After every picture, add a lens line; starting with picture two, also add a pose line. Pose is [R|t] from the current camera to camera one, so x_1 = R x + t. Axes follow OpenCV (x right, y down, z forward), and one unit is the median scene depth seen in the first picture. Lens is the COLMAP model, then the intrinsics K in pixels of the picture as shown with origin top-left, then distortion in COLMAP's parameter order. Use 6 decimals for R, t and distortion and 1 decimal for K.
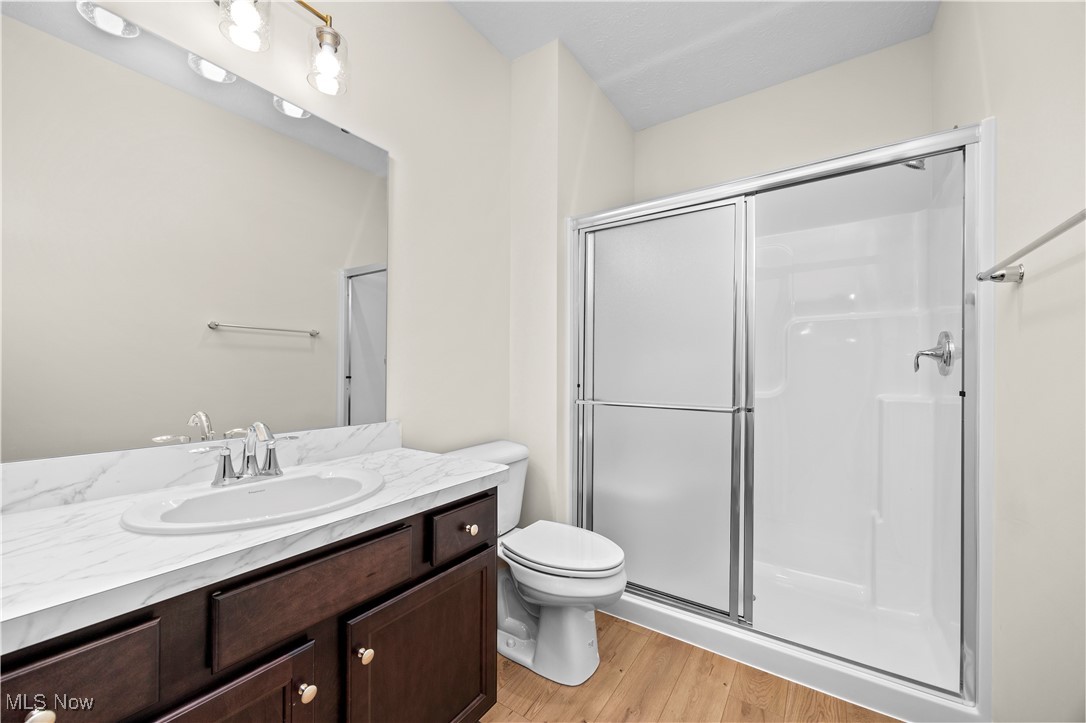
lens RADIAL K [[437.1, 0, 543.0], [0, 437.1, 361.5], [0, 0, 1]] dist [0.003046, 0.000210]
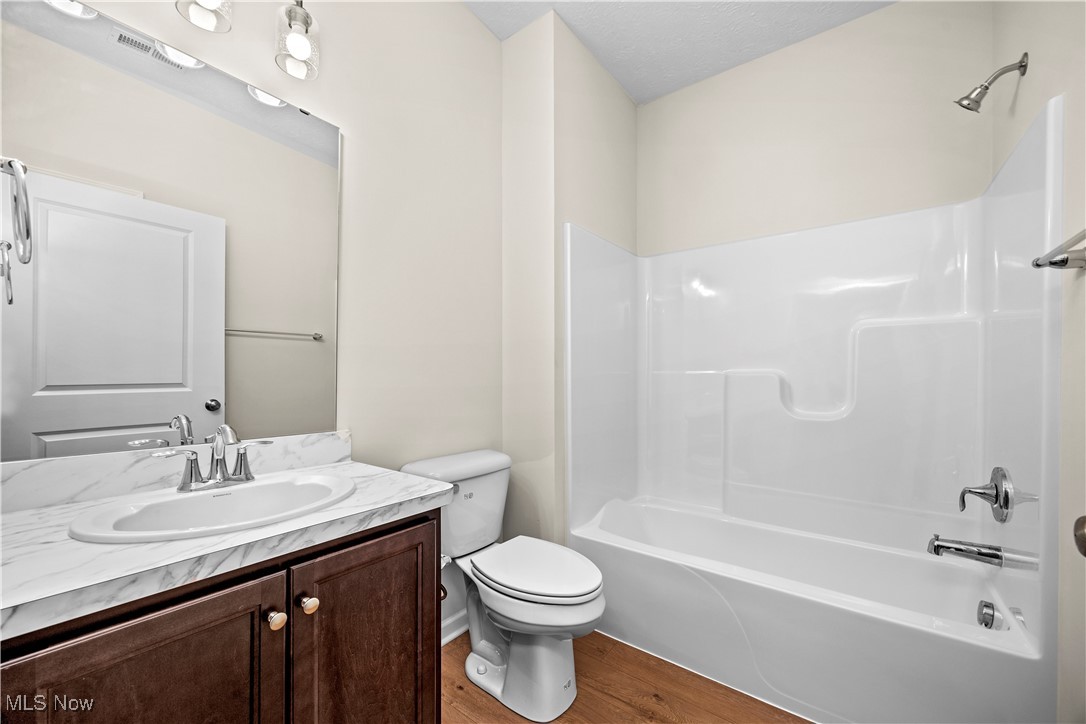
lens RADIAL K [[432.6, 0, 526.1], [0, 432.6, 378.1], [0, 0, 1]] dist [0.001065, -0.010507]
pose [[0.997460, 0.003481, -0.071150, 0.076985], [-0.001378, 0.999562, 0.029572, 0.005151], [0.071221, -0.029399, 0.997027, 0.114088]]
